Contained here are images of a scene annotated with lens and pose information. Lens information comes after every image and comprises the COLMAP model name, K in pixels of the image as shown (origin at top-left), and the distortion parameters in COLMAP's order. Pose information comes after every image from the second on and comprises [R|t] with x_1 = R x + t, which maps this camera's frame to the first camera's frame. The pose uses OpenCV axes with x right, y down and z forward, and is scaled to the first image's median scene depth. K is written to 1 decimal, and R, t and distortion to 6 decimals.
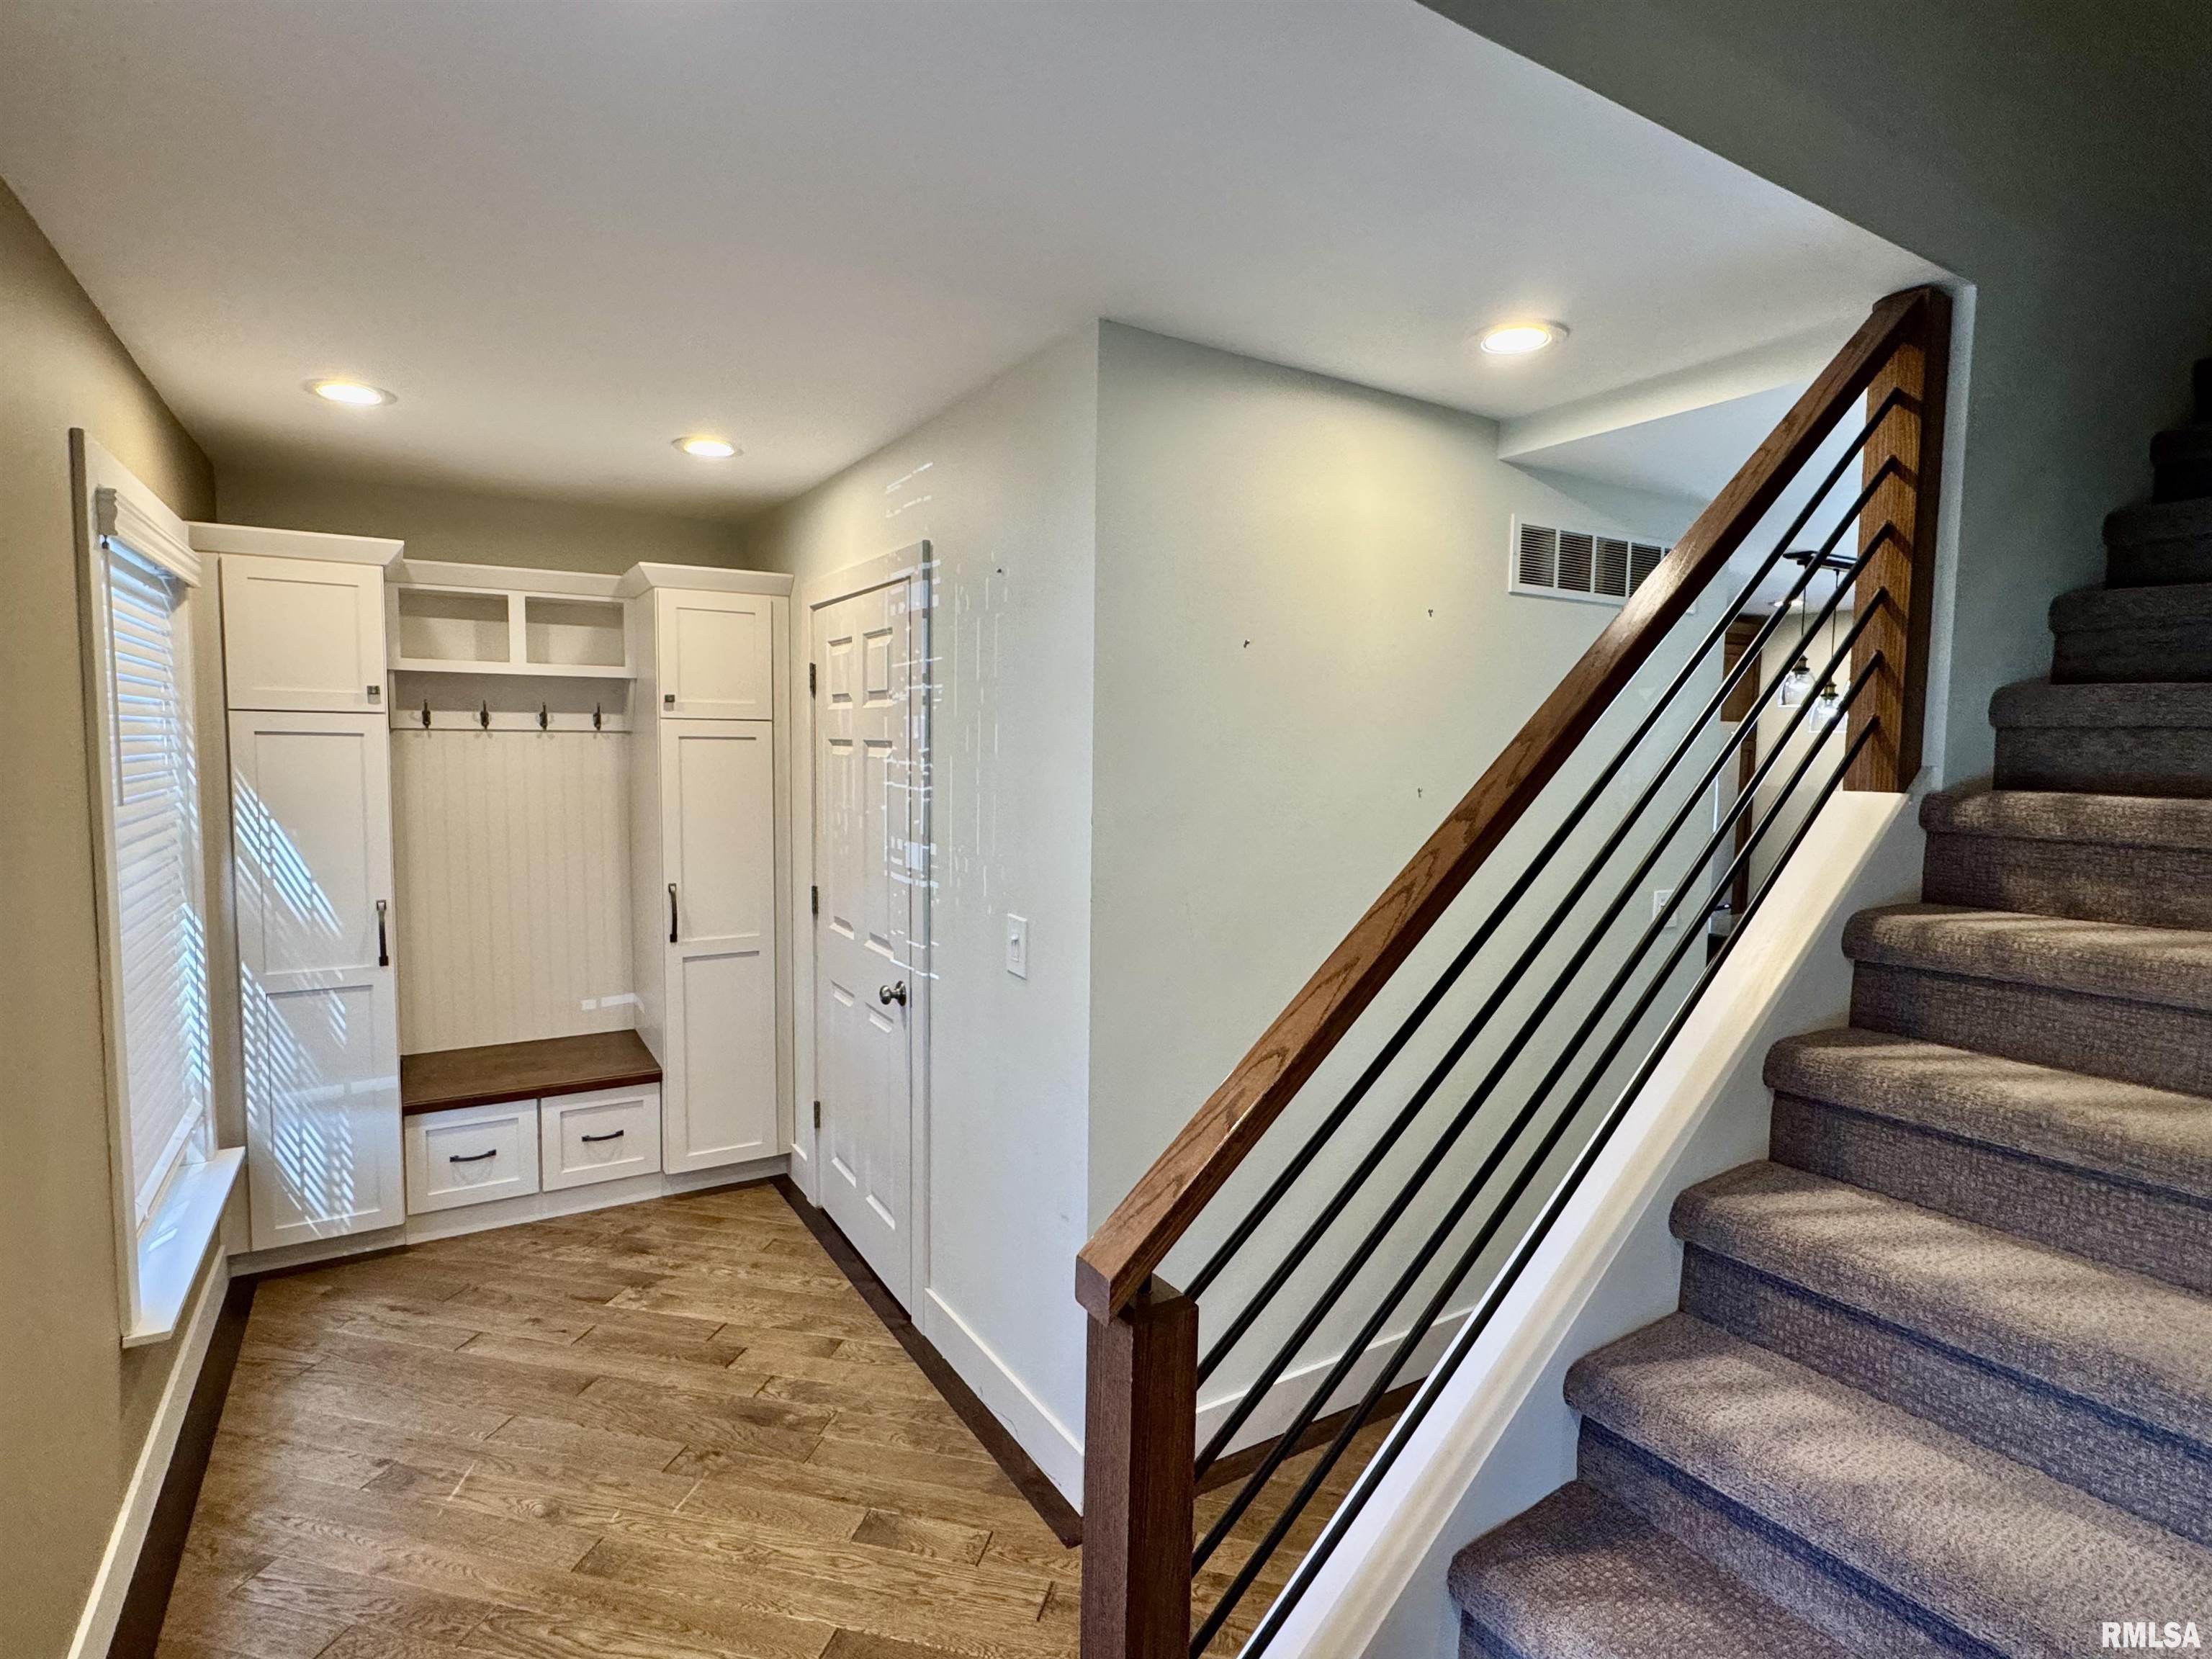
lens RADIAL K [[1105.1, 0, 1101.9], [0, 1105.1, 823.1], [0, 0, 1]] dist [0.001457, -0.000347]
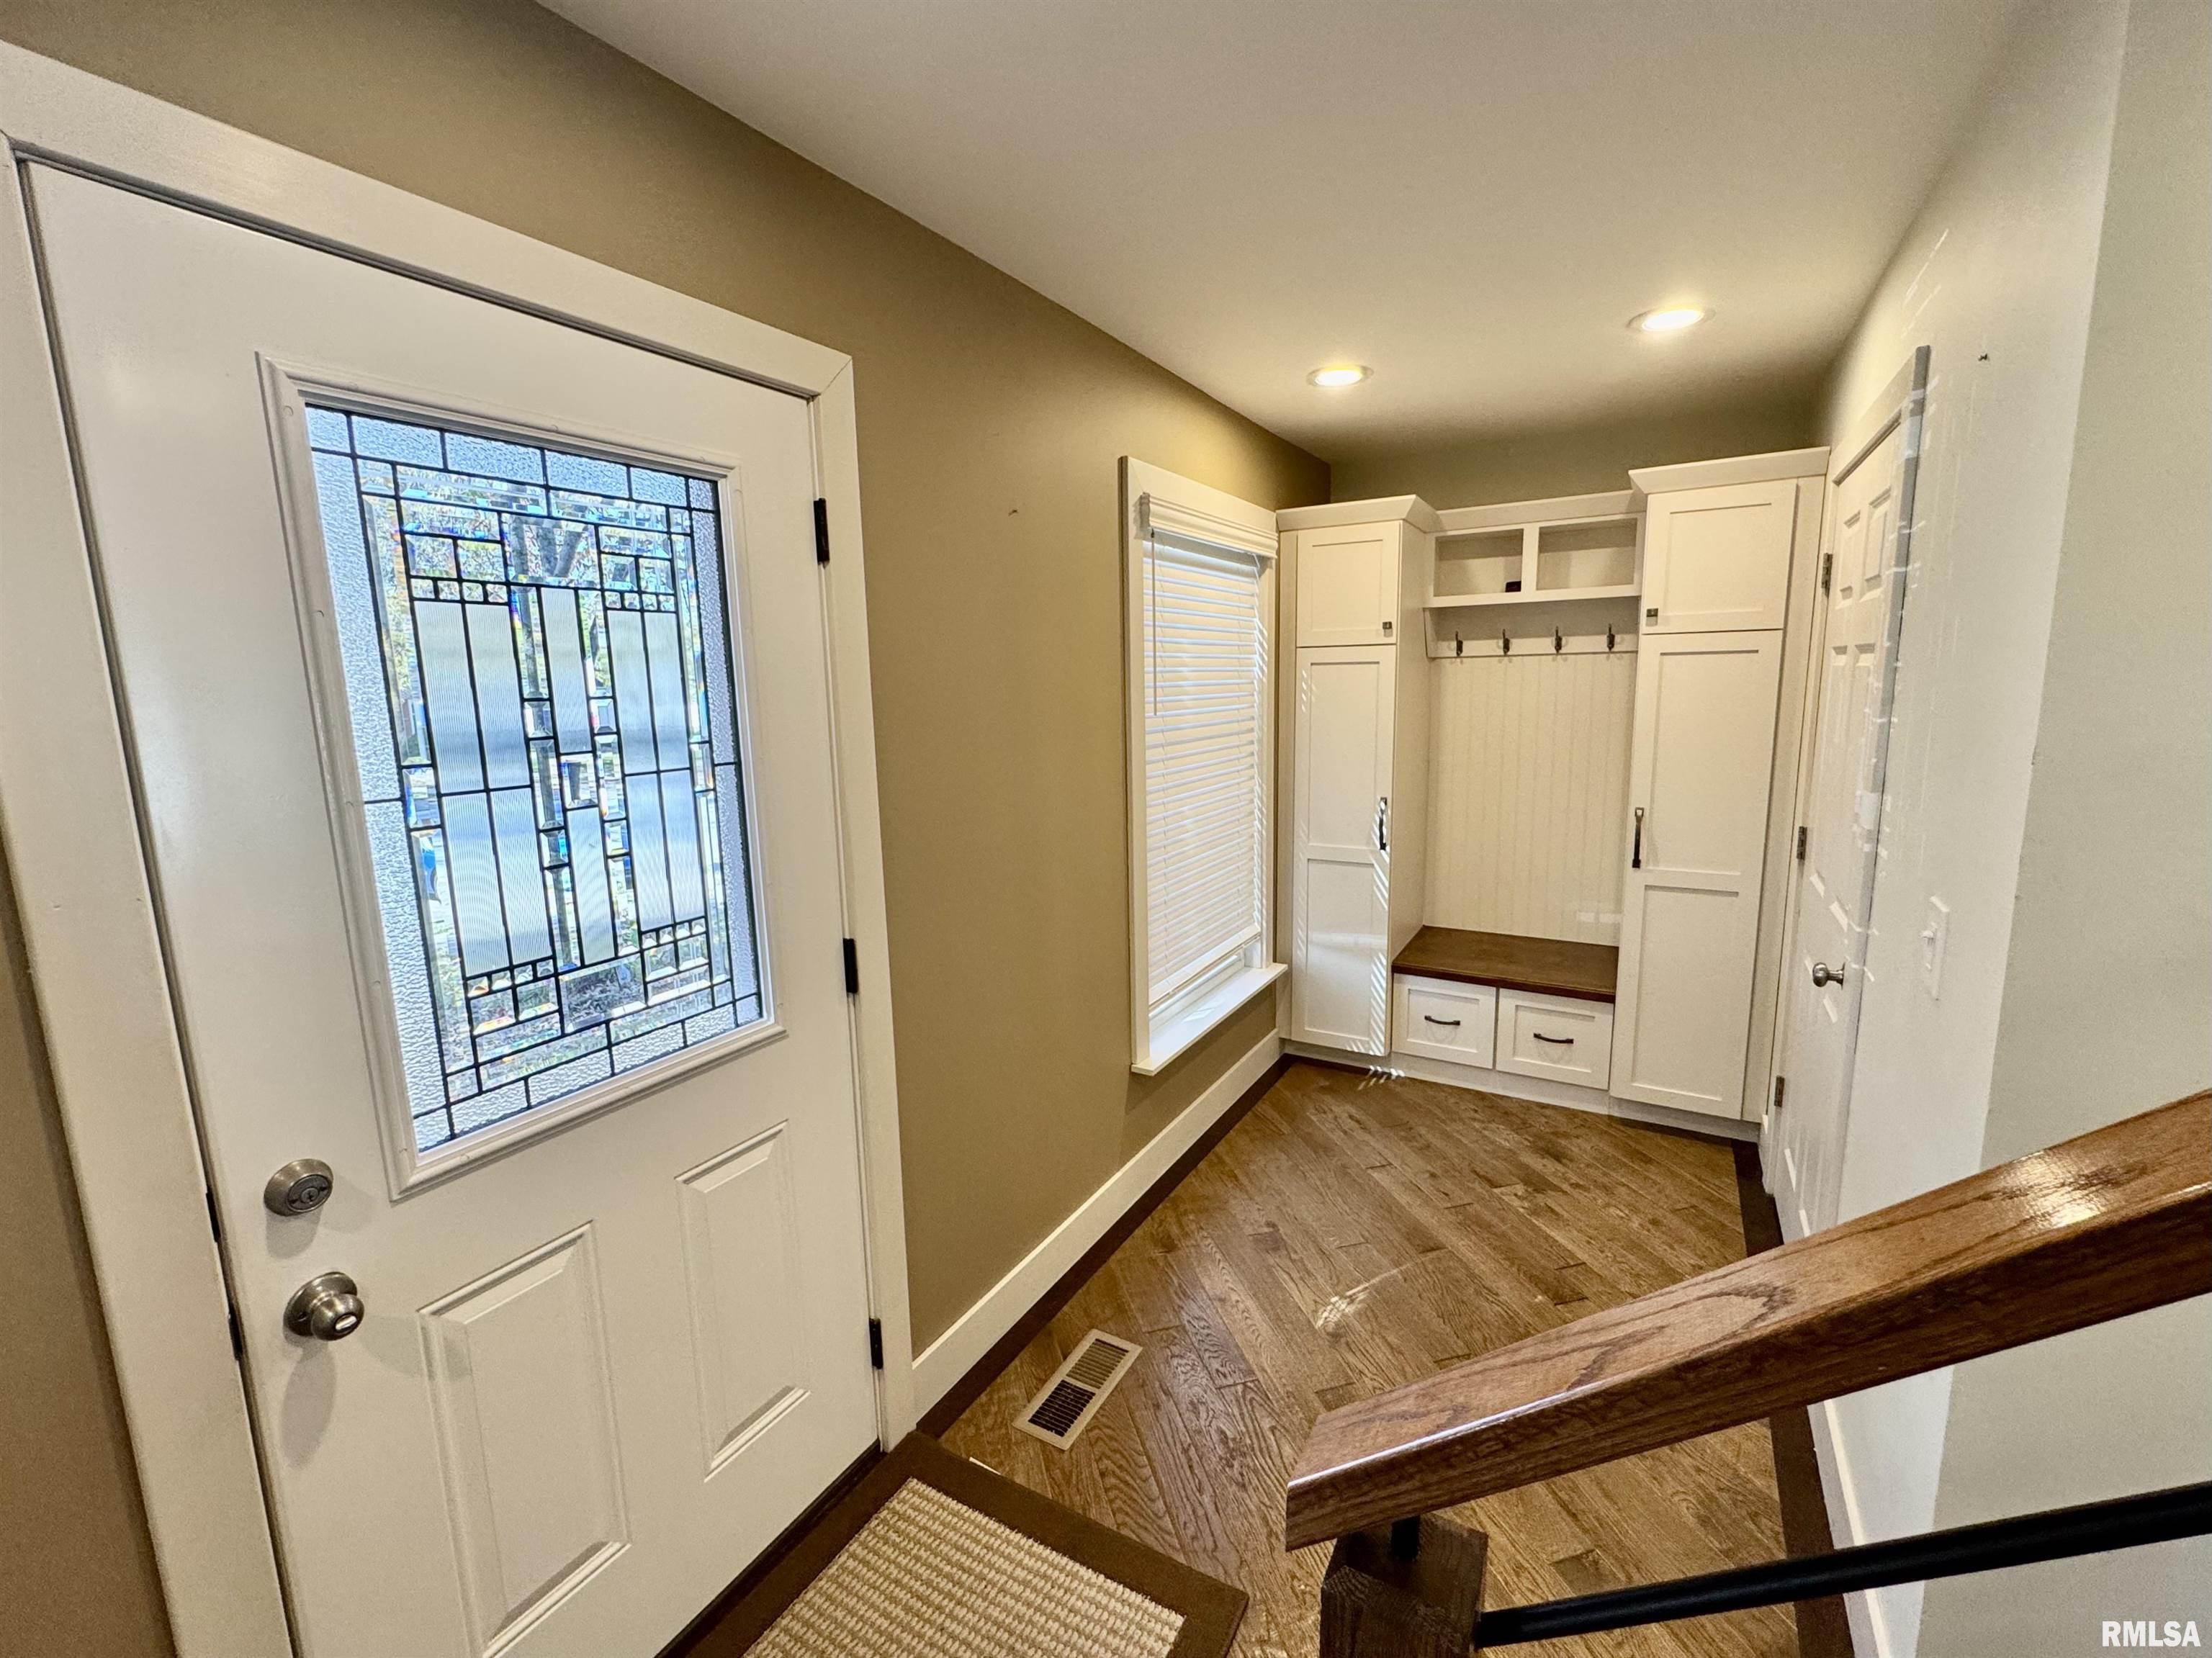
lens RADIAL K [[943.0, 0, 1110.2], [0, 943.0, 824.6], [0, 0, 1]] dist [-0.001798, 0.000266]
pose [[0.469859, 0.111498, -0.875672, 0.120610], [-0.035512, 0.993575, 0.107456, -0.002608], [0.882027, -0.019392, 0.470800, 0.210618]]
